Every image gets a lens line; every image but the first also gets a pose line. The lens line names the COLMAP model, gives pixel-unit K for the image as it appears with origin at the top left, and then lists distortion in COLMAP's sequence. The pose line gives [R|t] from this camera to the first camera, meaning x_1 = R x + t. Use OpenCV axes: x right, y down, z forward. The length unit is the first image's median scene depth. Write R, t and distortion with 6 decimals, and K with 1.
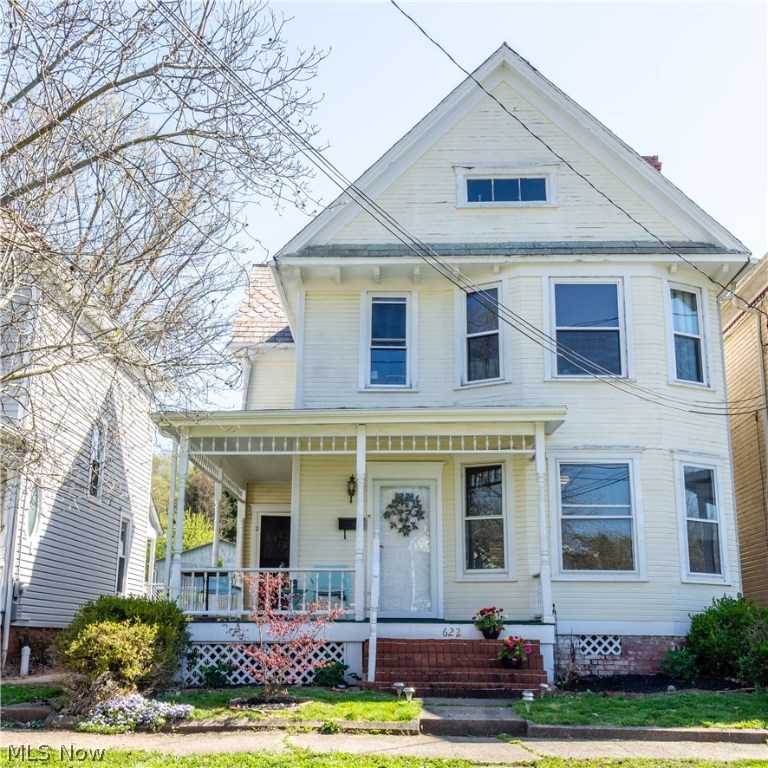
lens RADIAL K [[994.7, 0, 382.3], [0, 994.7, 385.6], [0, 0, 1]] dist [0.023808, 0.000000]
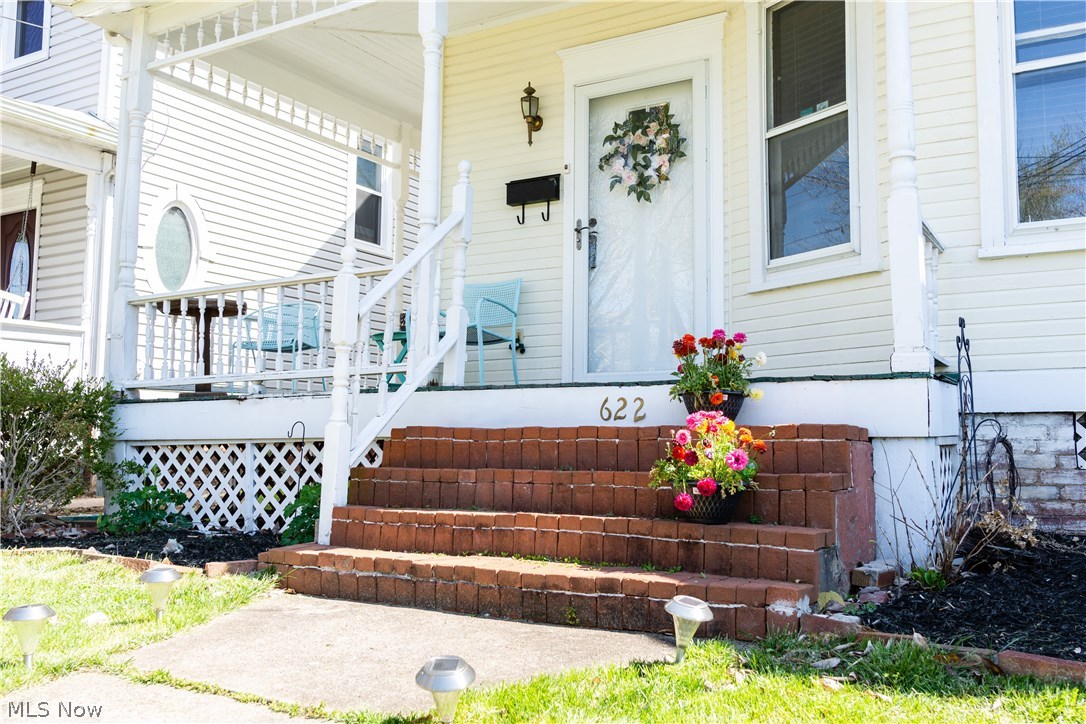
lens RADIAL K [[954.2, 0, 549.0], [0, 954.2, 358.8], [0, 0, 1]] dist [-0.006122, 0.004764]
pose [[0.882331, -0.043169, -0.468645, 0.180437], [0.118296, 0.984157, 0.132065, 0.160501], [0.455519, -0.171964, 0.873459, 0.612790]]
